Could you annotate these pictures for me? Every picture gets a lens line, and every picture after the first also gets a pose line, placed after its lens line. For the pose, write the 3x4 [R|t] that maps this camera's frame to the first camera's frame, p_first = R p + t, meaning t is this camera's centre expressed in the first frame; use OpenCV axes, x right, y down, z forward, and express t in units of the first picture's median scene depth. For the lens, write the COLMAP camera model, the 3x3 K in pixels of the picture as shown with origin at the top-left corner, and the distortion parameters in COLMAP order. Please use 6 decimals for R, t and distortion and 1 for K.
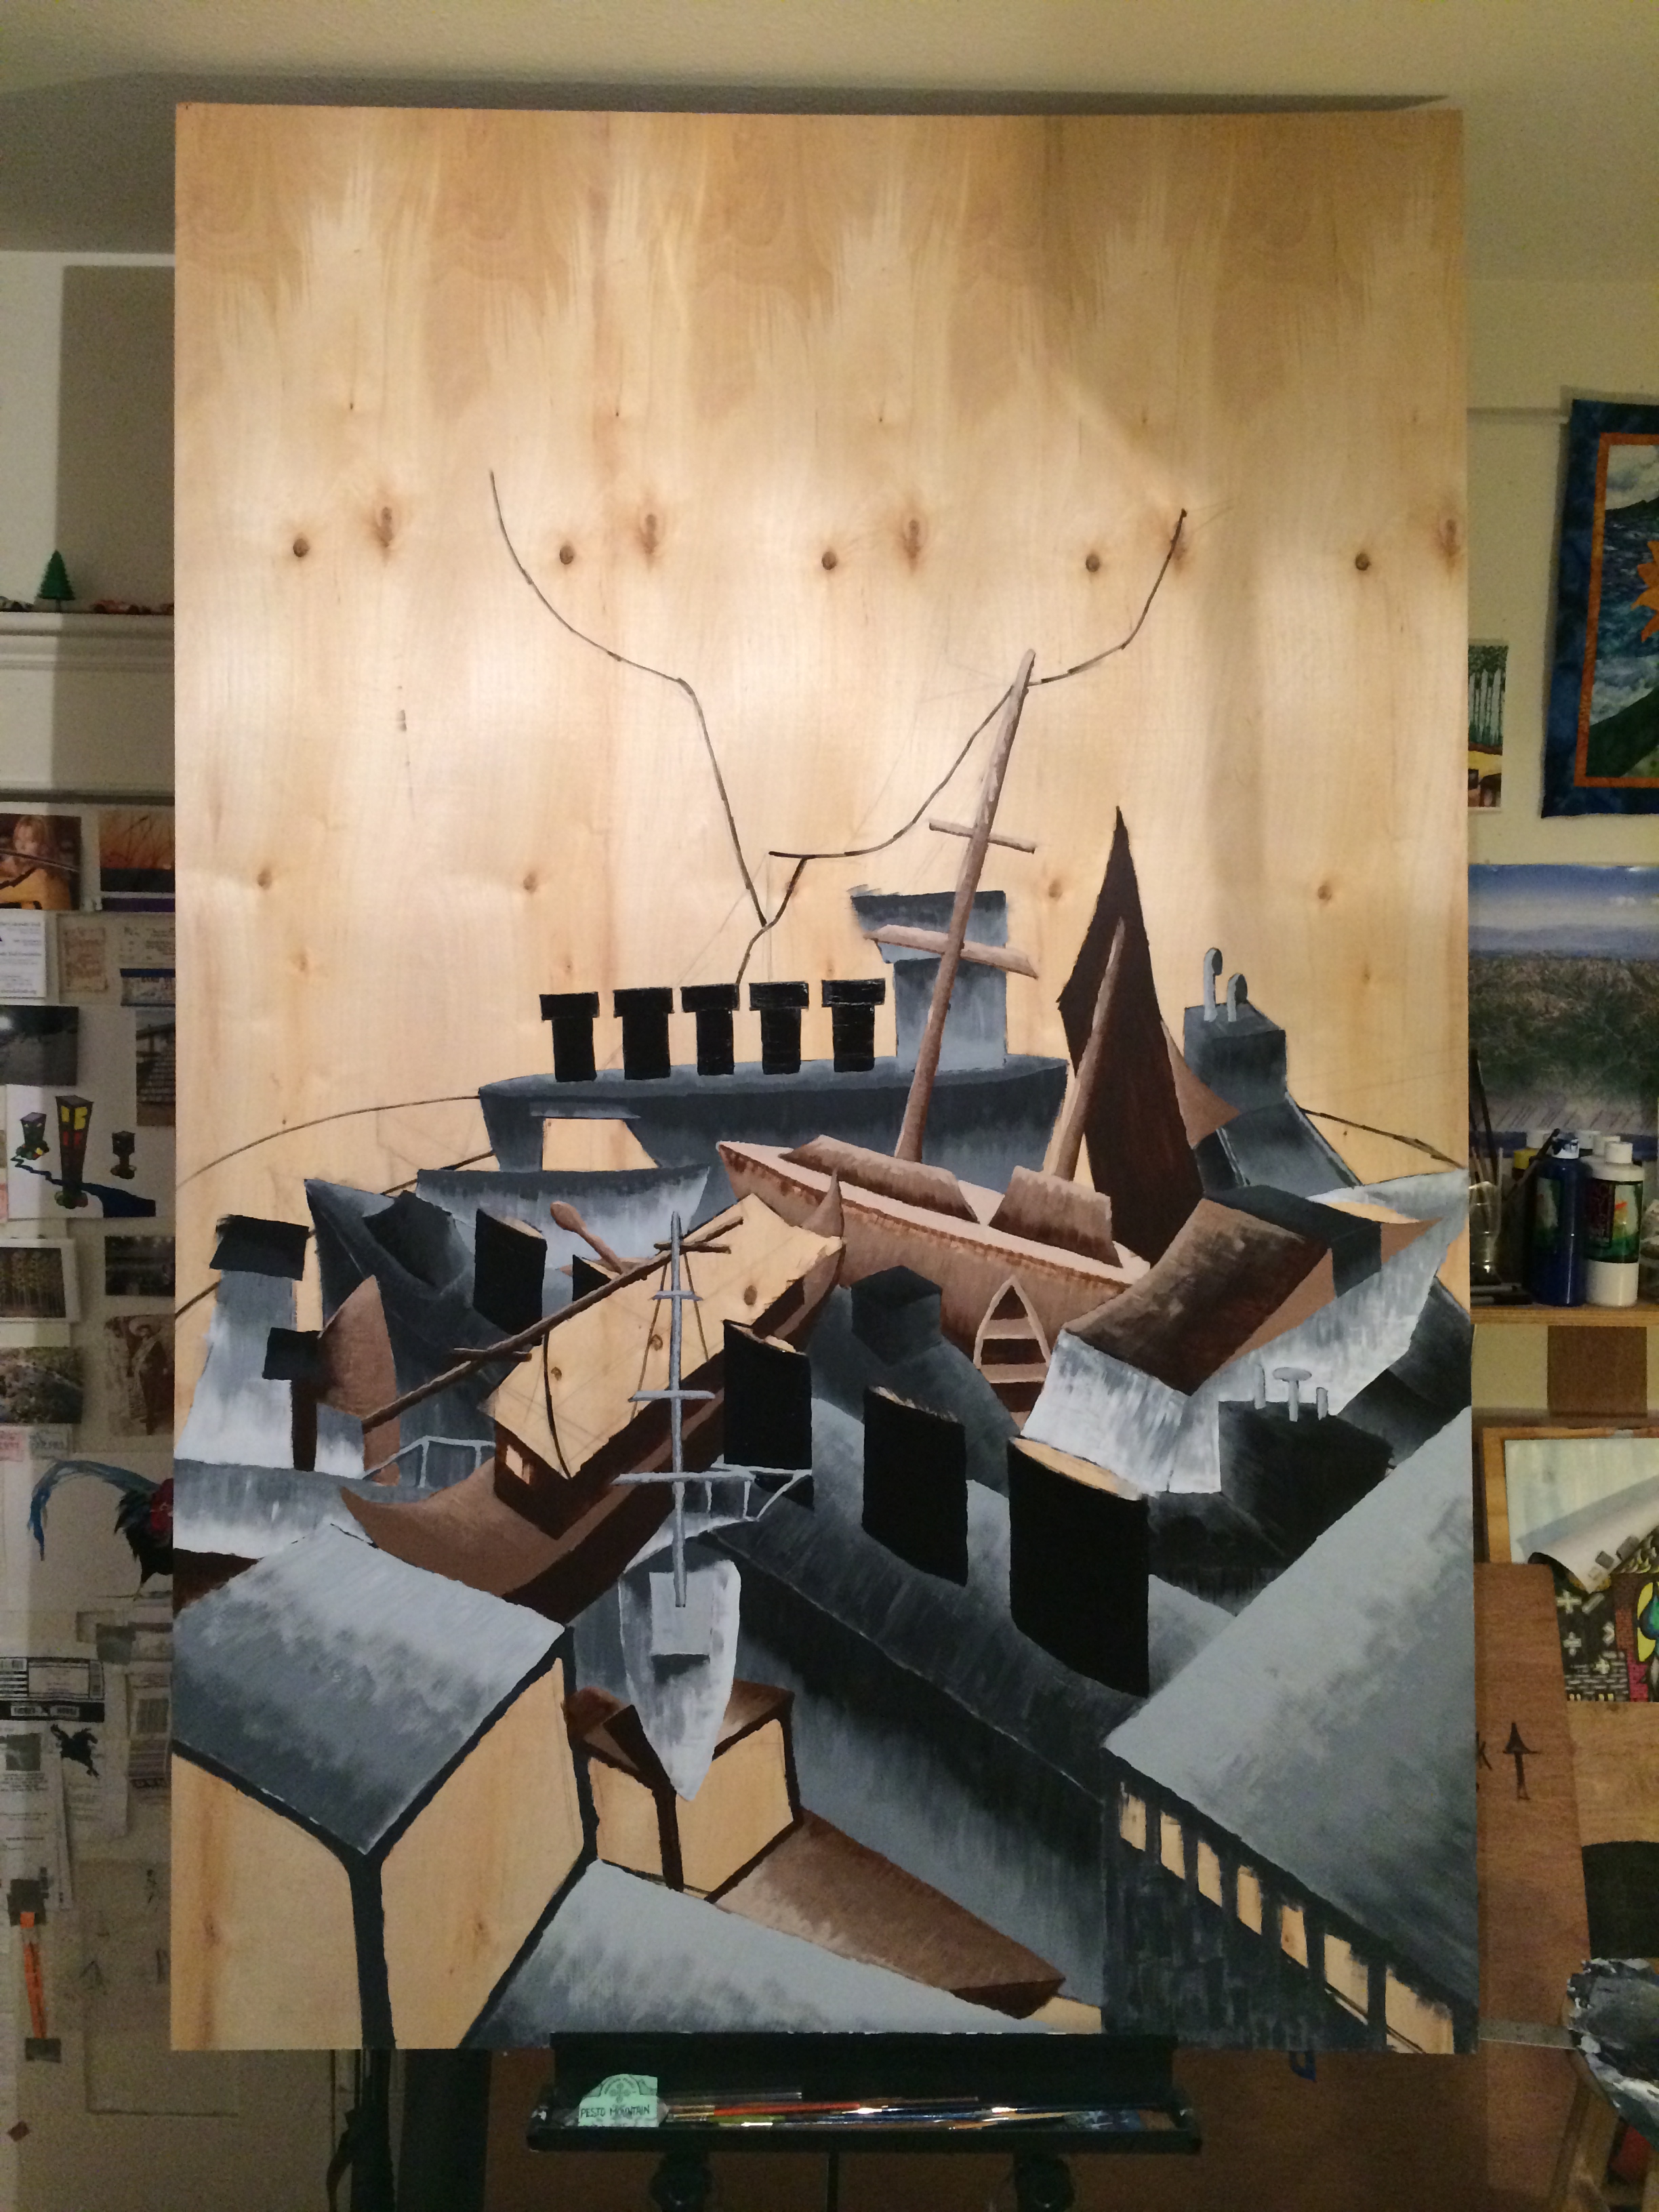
lens RADIAL K [[1891.0, 0, 836.9], [0, 1891.0, 1110.9], [0, 0, 1]] dist [0.073859, -0.093459]
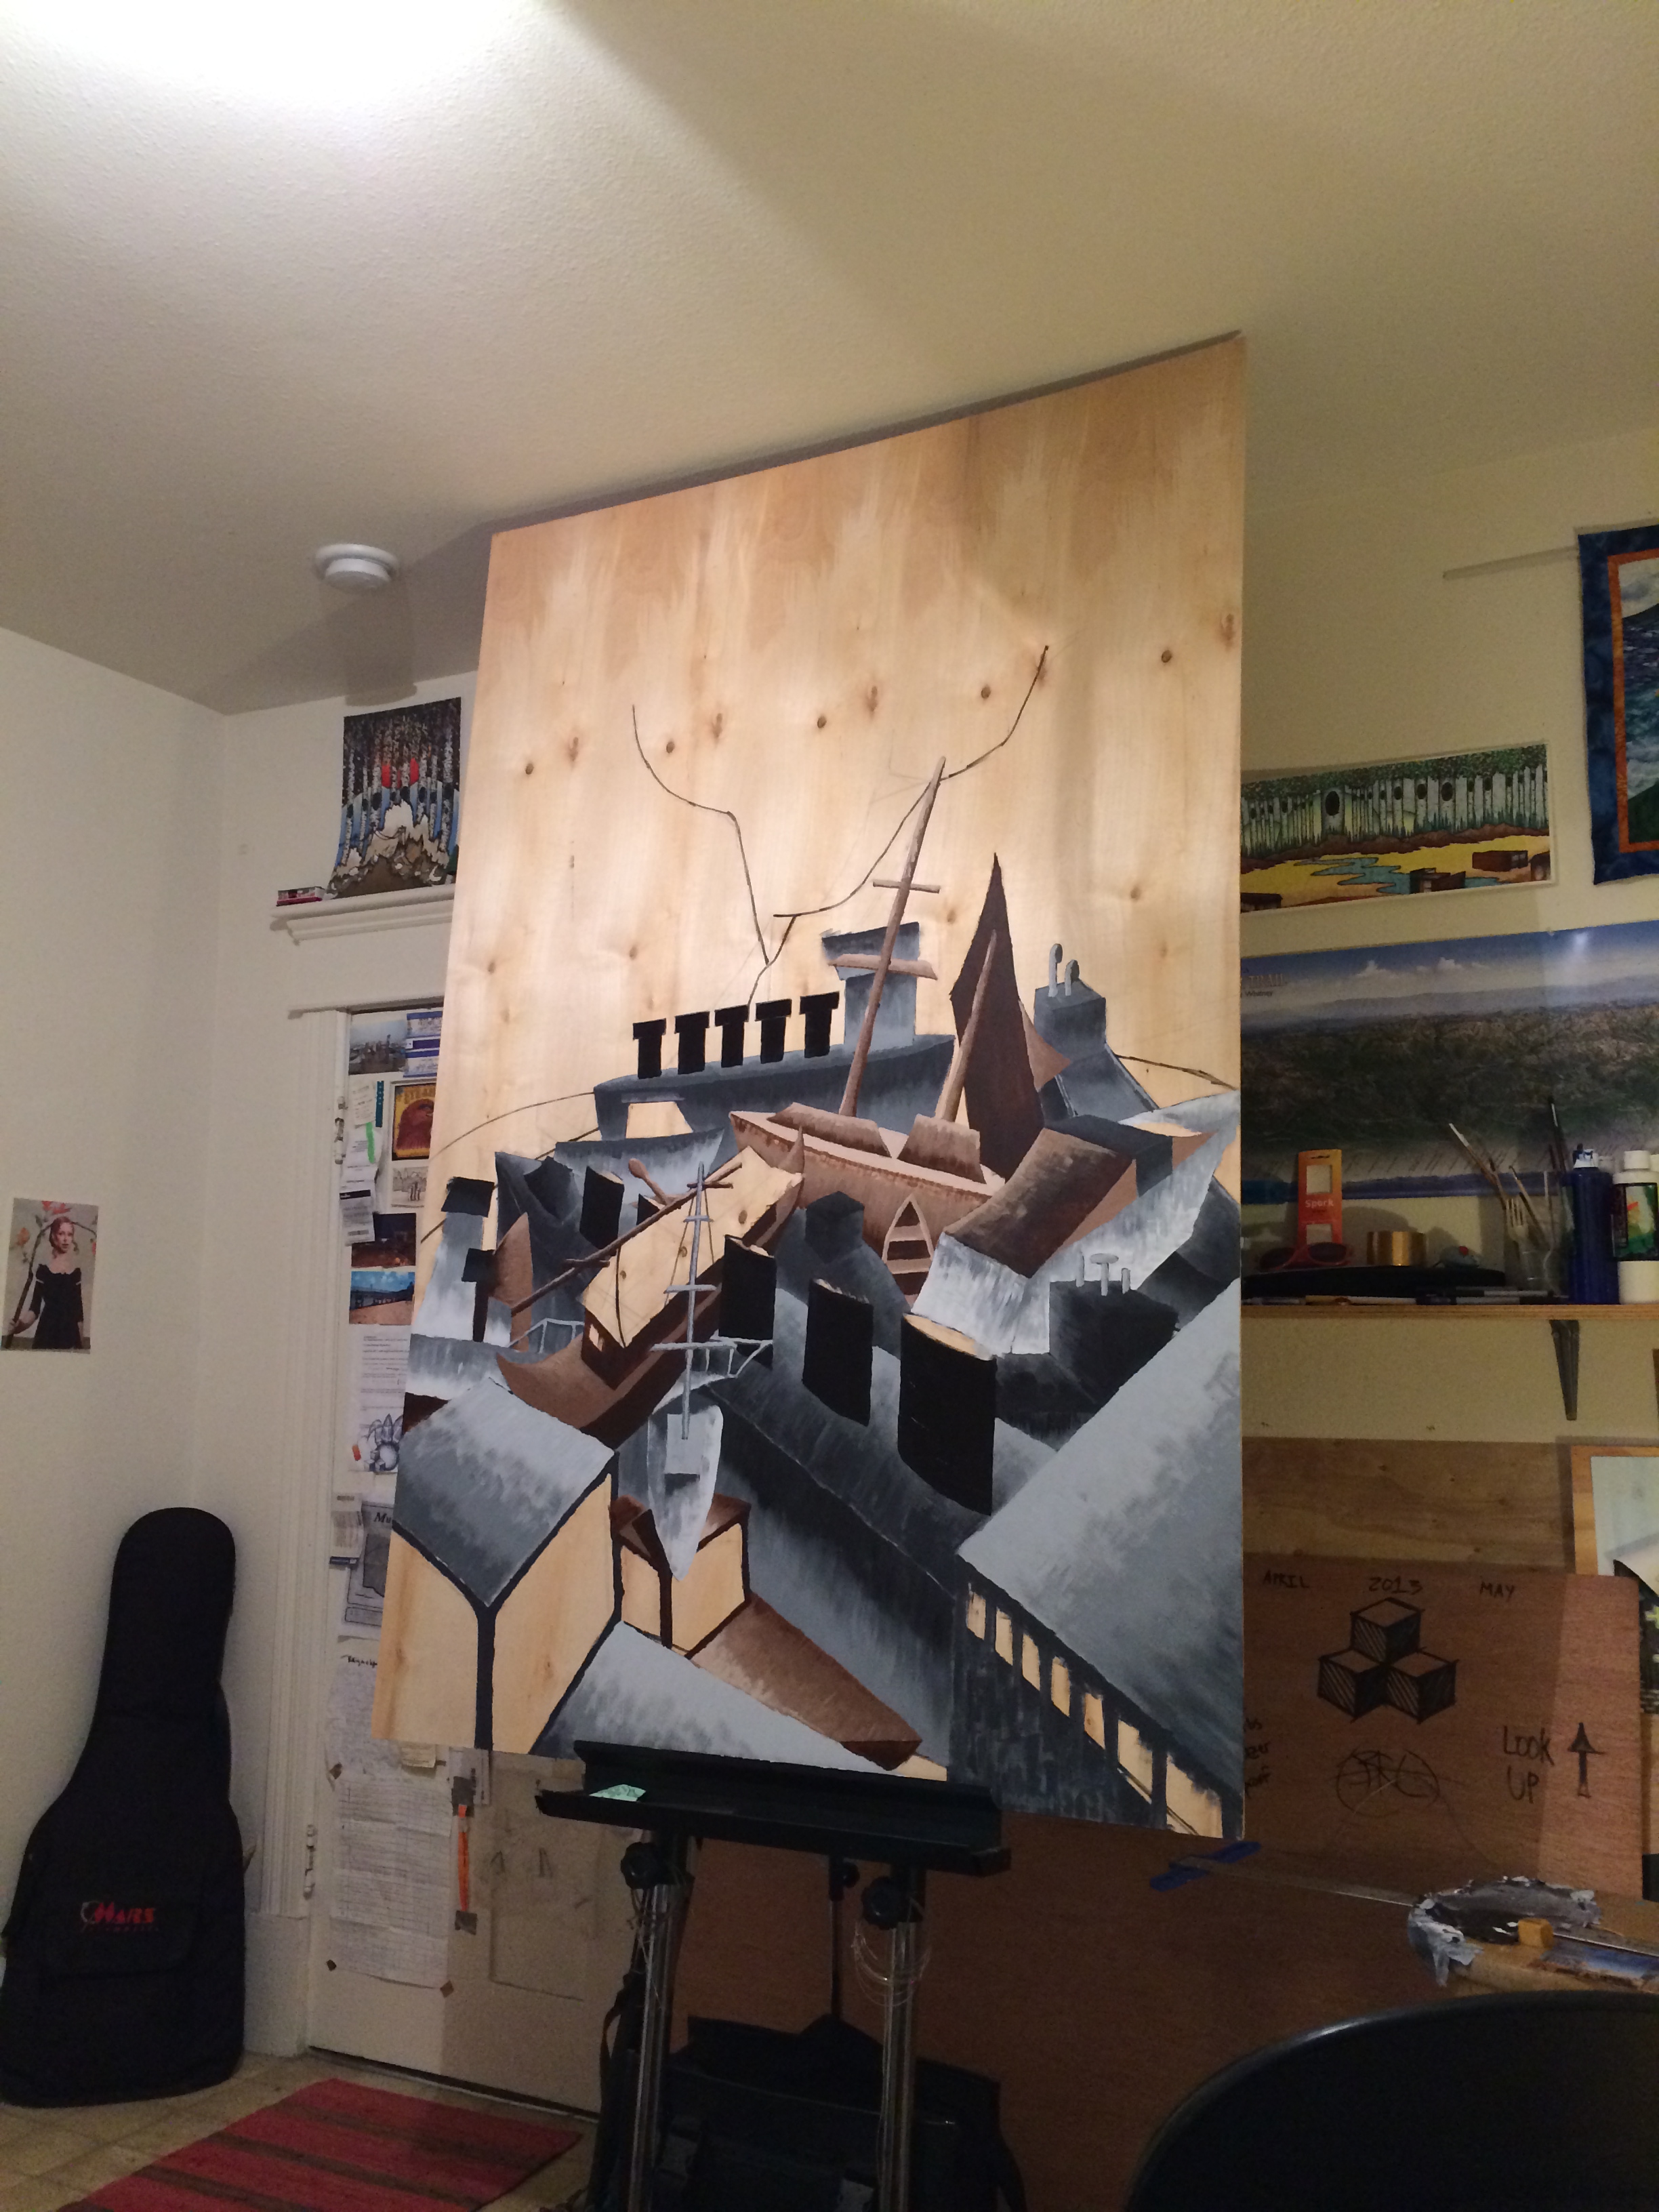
lens RADIAL K [[1891.0, 0, 823.2], [0, 1891.0, 1104.1], [0, 0, 1]] dist [0.073859, -0.093459]
pose [[0.875928, -0.069711, -0.477378, 0.680229], [-0.044739, 0.973504, -0.224250, 0.327411], [0.480362, 0.217785, 0.849601, -0.178373]]
